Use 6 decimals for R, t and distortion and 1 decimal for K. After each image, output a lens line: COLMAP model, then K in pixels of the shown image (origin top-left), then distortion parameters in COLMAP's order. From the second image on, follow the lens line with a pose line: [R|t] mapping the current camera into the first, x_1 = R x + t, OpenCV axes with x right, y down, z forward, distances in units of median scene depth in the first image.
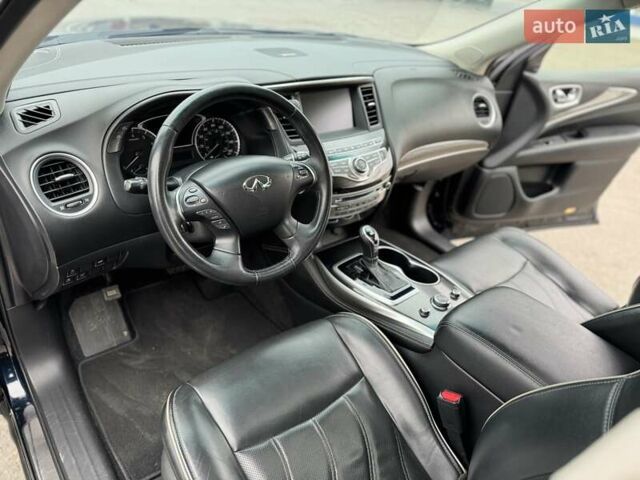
lens RADIAL K [[444.8, 0, 321.8], [0, 444.8, 242.2], [0, 0, 1]] dist [0.047832, -0.046980]
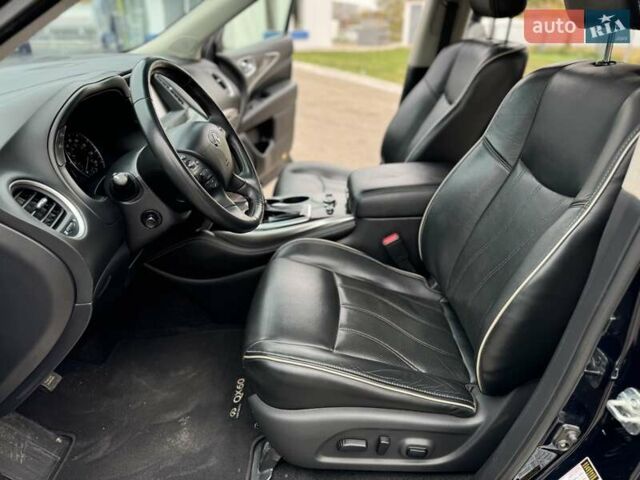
lens RADIAL K [[444.8, 0, 324.8], [0, 444.8, 240.2], [0, 0, 1]] dist [0.047832, -0.046980]
pose [[0.620698, -0.474112, 0.624461, -0.442060], [0.514491, 0.847290, 0.131901, 0.040159], [-0.591636, 0.239409, 0.769838, 0.036915]]
